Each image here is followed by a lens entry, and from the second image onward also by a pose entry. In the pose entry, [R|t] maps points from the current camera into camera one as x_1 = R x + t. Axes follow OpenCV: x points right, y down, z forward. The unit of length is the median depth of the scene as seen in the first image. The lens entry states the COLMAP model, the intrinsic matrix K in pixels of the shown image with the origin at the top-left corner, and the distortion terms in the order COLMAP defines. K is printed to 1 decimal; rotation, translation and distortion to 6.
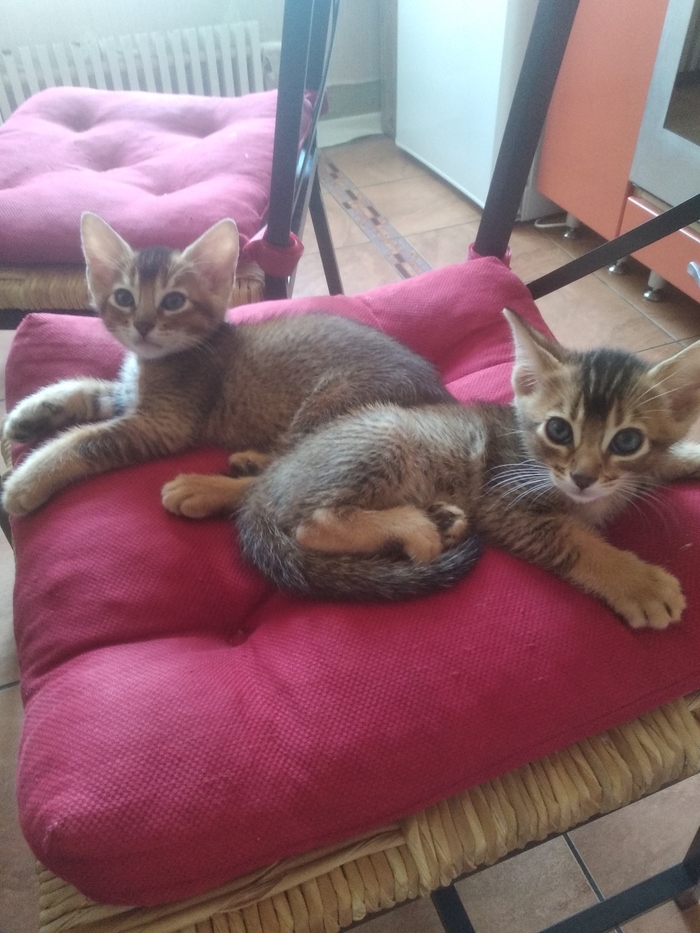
lens RADIAL K [[721.7, 0, 351.2], [0, 721.7, 471.7], [0, 0, 1]] dist [0.016383, -0.033696]
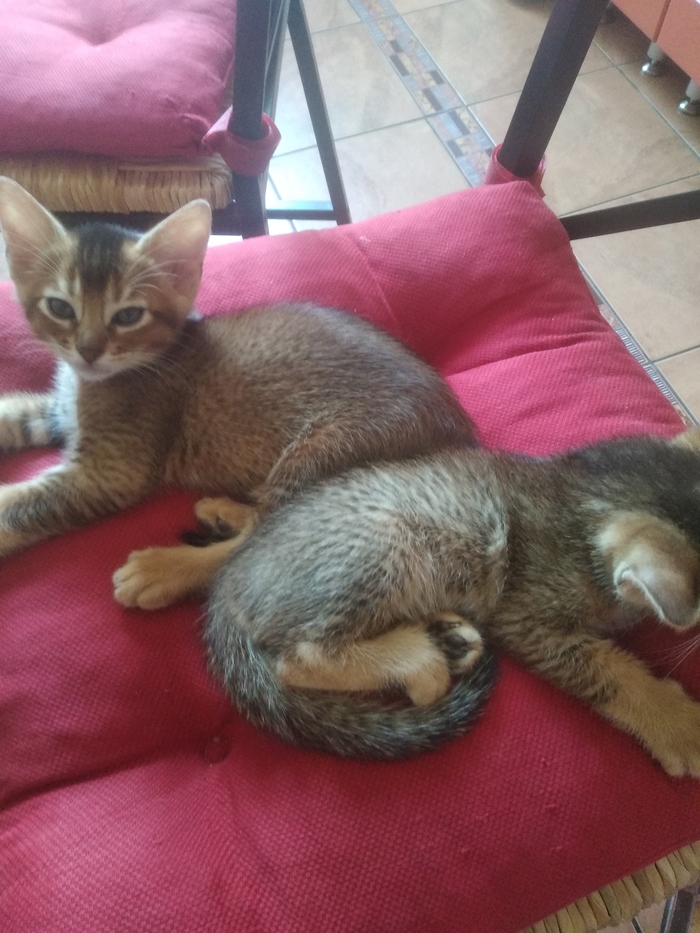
lens RADIAL K [[721.7, 0, 348.5], [0, 721.7, 463.2], [0, 0, 1]] dist [0.016383, -0.033696]
pose [[0.999873, -0.000394, 0.015909, -0.007453], [-0.004278, 0.956244, 0.292538, -0.348427], [-0.015328, -0.292569, 0.956121, 0.252053]]
